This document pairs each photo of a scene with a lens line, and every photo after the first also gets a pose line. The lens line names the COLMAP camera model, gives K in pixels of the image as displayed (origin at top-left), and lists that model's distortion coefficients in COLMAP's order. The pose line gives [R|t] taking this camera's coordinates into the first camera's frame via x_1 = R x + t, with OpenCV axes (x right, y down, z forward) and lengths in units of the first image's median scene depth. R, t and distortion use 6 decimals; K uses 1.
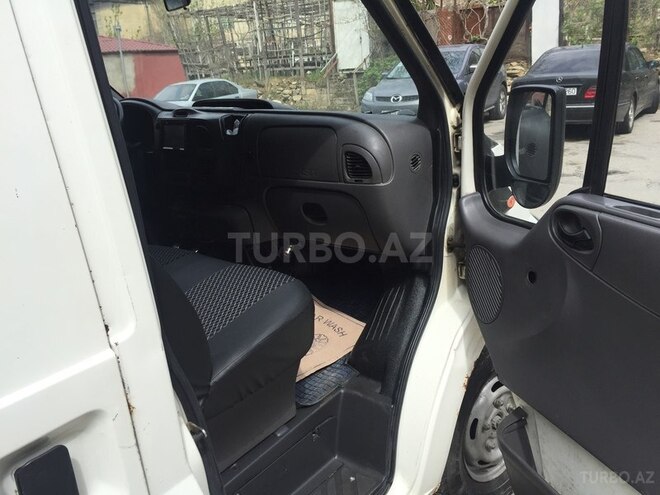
lens RADIAL K [[566.5, 0, 330.7], [0, 566.5, 257.3], [0, 0, 1]] dist [0.083188, -0.120156]
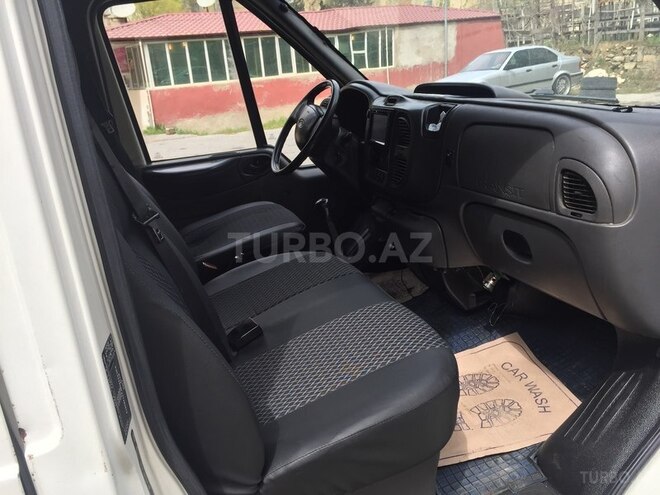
lens RADIAL K [[566.5, 0, 330.7], [0, 566.5, 257.3], [0, 0, 1]] dist [0.083188, -0.120156]
pose [[0.863302, 0.156705, -0.479744, 0.096253], [-0.131993, 0.987594, 0.085070, -0.076731], [0.487123, -0.010118, 0.873275, 0.200595]]
